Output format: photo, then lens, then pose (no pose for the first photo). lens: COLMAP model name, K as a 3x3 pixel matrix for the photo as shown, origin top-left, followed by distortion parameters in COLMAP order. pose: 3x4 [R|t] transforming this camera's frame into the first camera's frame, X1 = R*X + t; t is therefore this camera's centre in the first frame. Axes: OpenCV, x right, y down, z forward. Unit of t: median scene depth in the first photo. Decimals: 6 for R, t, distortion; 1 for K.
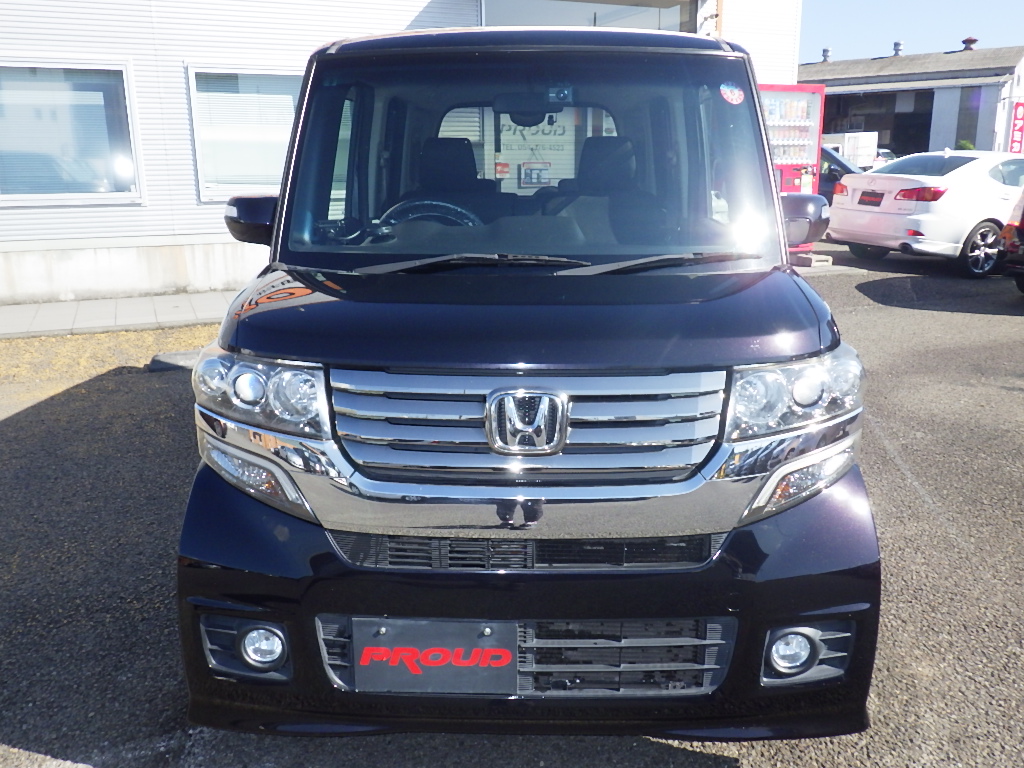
lens RADIAL K [[846.2, 0, 512.6], [0, 846.2, 376.7], [0, 0, 1]] dist [0.007903, -0.005825]
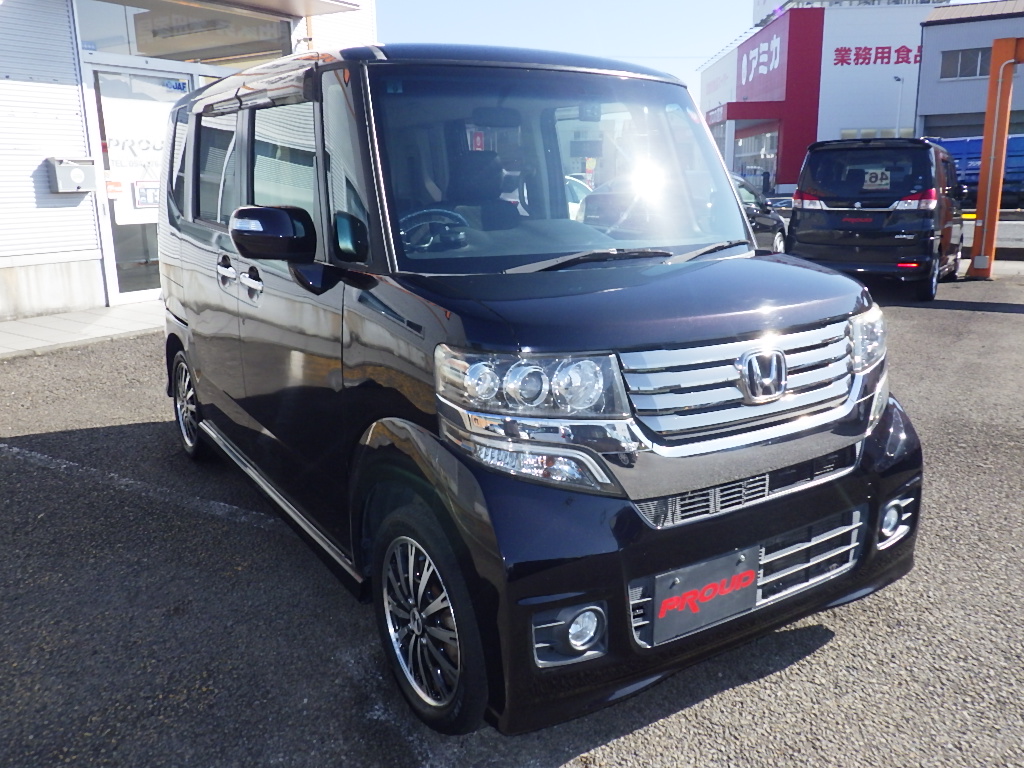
lens RADIAL K [[846.2, 0, 512.6], [0, 846.2, 376.7], [0, 0, 1]] dist [0.007903, -0.005825]
pose [[0.830937, -0.127196, 0.541631, -0.891286], [0.140821, 0.989899, 0.016428, -0.015715], [-0.538249, 0.062623, 0.840456, 0.156552]]
